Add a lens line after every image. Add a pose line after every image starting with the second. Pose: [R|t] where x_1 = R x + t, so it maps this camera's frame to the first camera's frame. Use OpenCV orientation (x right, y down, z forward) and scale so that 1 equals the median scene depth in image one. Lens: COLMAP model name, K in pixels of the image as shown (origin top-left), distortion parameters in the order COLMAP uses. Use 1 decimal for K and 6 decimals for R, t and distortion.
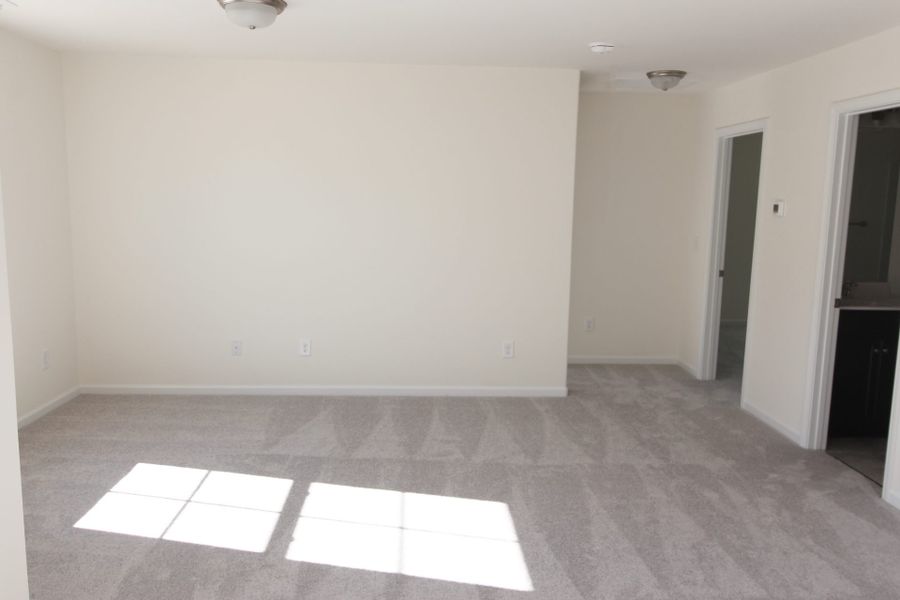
lens RADIAL K [[722.4, 0, 450.0], [0, 722.4, 300.0], [0, 0, 1]] dist [0.009483, 0.013910]
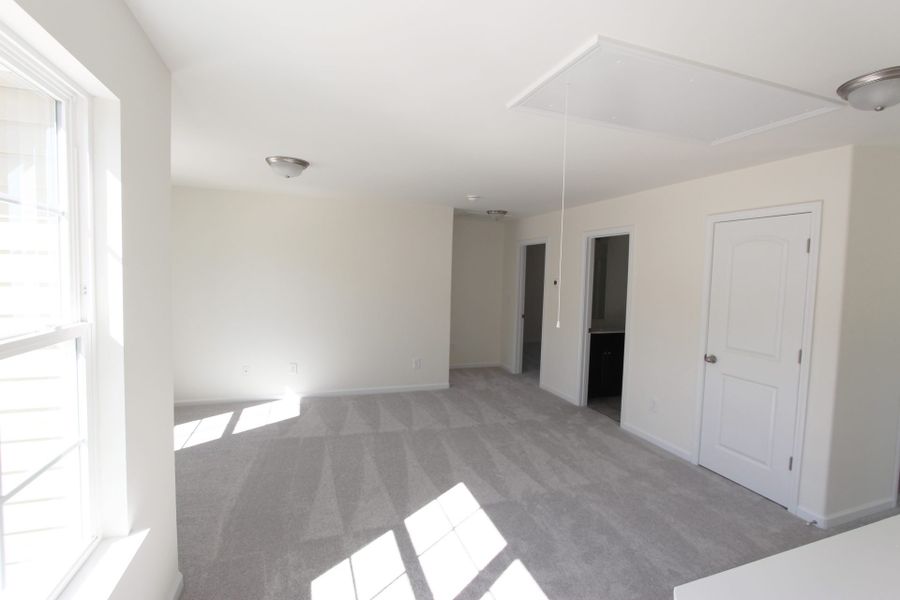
lens RADIAL K [[425.3, 0, 450.0], [0, 425.3, 300.0], [0, 0, 1]] dist [-0.002709, -0.000249]
pose [[0.958127, -0.014207, 0.285990, -0.169180], [0.035387, 0.996987, -0.069025, -0.012170], [-0.284148, 0.076255, 0.955743, -0.014378]]
